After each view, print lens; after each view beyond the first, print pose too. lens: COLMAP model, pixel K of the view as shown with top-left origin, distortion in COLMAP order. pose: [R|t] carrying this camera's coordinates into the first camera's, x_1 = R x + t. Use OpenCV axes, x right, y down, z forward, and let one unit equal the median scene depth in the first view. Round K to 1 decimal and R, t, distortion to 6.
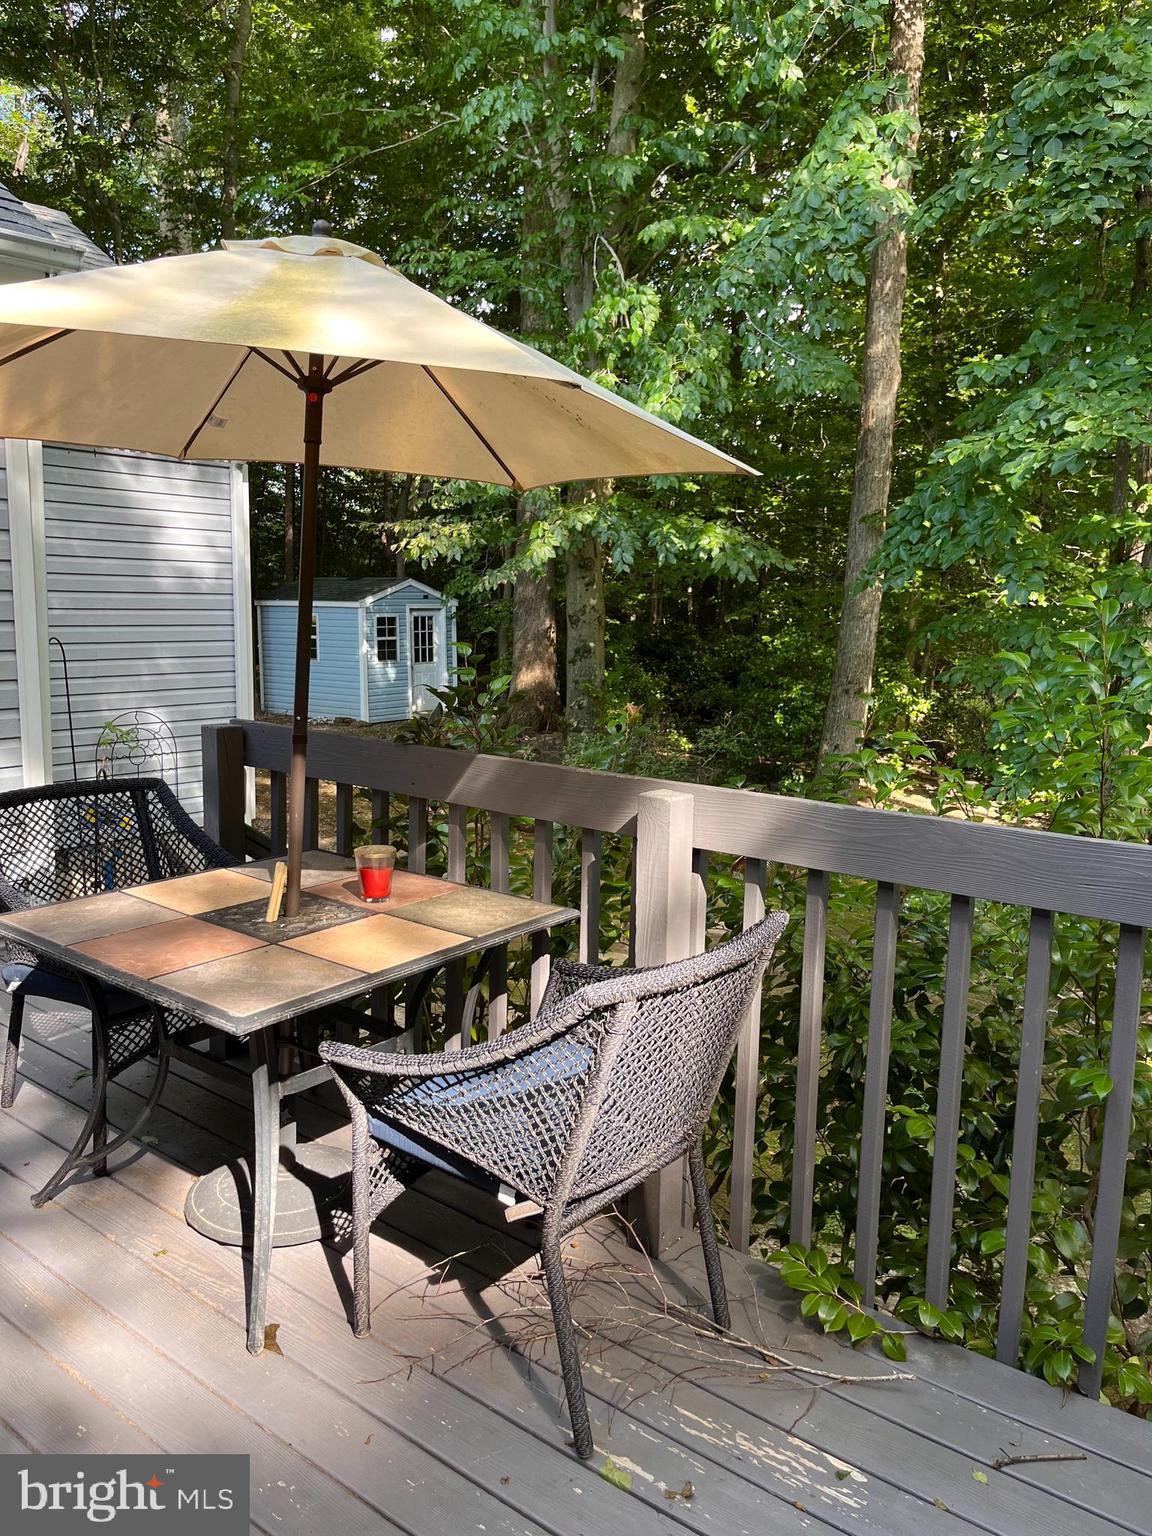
lens RADIAL K [[1168.3, 0, 573.9], [0, 1168.3, 770.8], [0, 0, 1]] dist [0.029943, -0.034231]
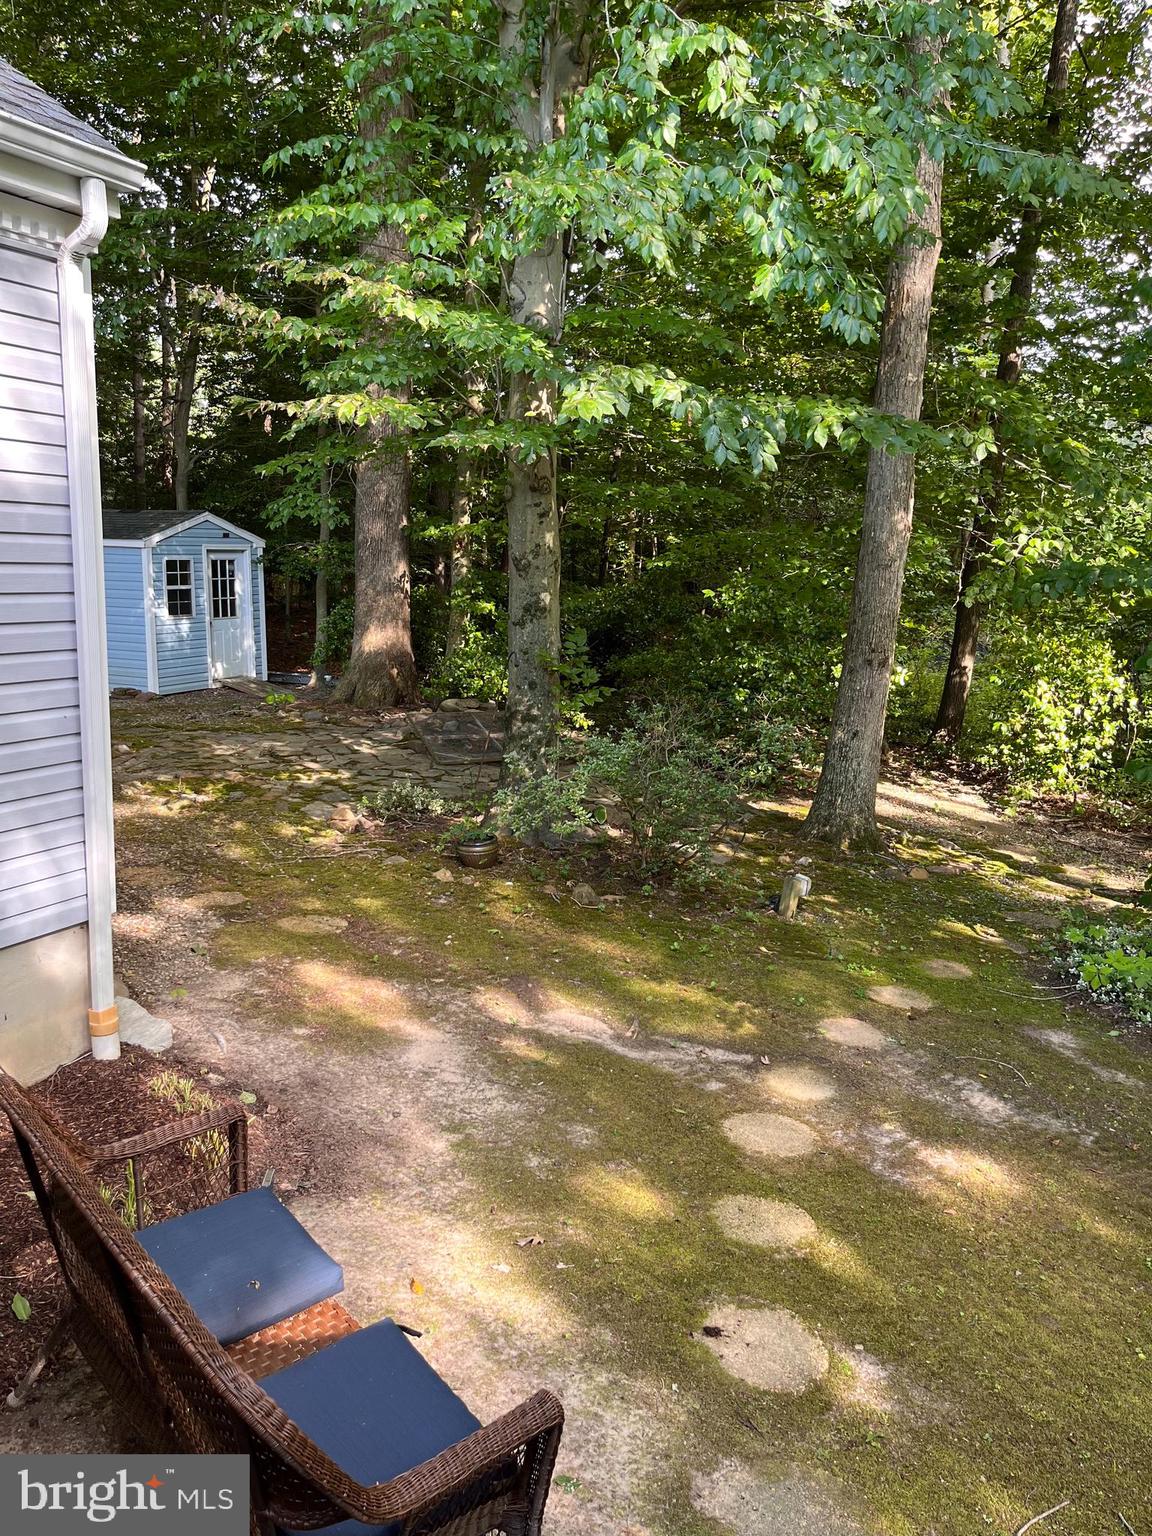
lens RADIAL K [[1168.3, 0, 578.8], [0, 1168.3, 765.3], [0, 0, 1]] dist [0.029943, -0.034231]
pose [[0.976257, -0.025485, 0.215111, -0.069195], [0.017425, 0.999076, 0.039283, -0.019062], [-0.215913, -0.034602, 0.975799, 0.162078]]
